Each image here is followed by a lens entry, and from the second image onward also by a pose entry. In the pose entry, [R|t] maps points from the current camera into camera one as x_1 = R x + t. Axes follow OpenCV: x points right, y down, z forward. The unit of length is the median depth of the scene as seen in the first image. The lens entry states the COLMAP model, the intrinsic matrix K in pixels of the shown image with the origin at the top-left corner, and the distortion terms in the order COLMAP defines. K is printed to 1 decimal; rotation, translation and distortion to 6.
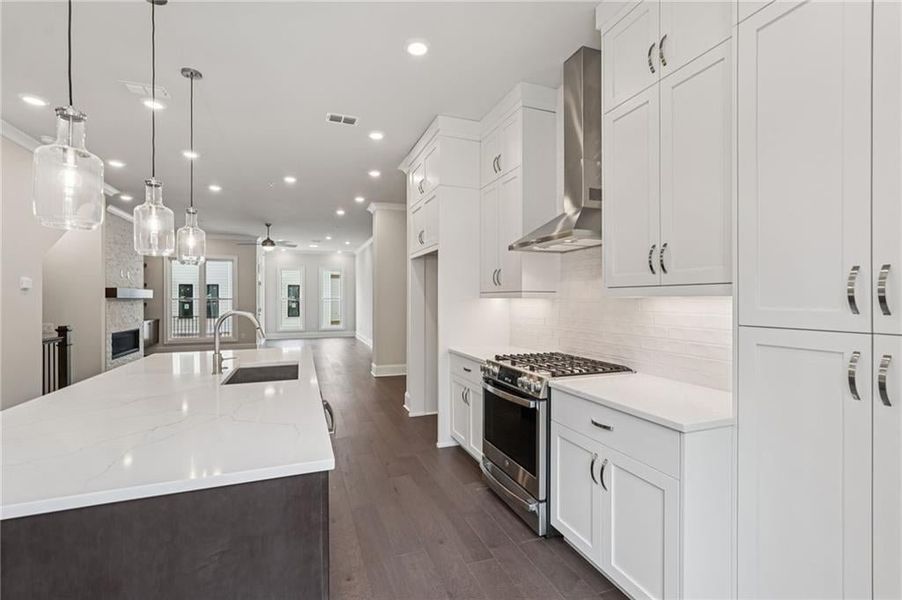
lens RADIAL K [[400.1, 0, 449.5], [0, 400.1, 296.8], [0, 0, 1]] dist [-0.012529, 0.007888]
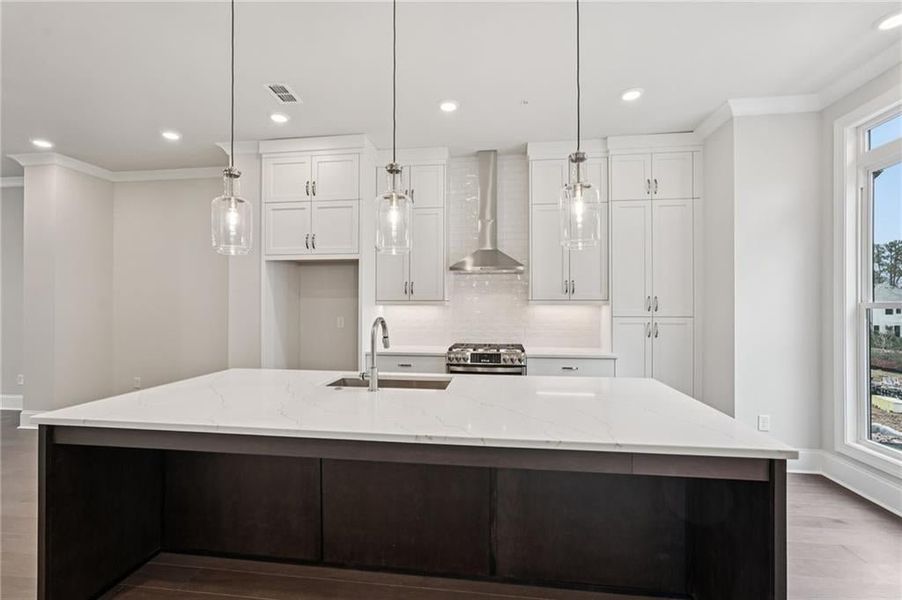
lens RADIAL K [[400.1, 0, 453.6], [0, 400.1, 303.8], [0, 0, 1]] dist [-0.012529, 0.007888]
pose [[0.464303, 0.009761, 0.885622, -0.438854], [-0.005935, 0.999951, -0.007910, 0.003193], [-0.885656, -0.001584, 0.464339, 0.149369]]
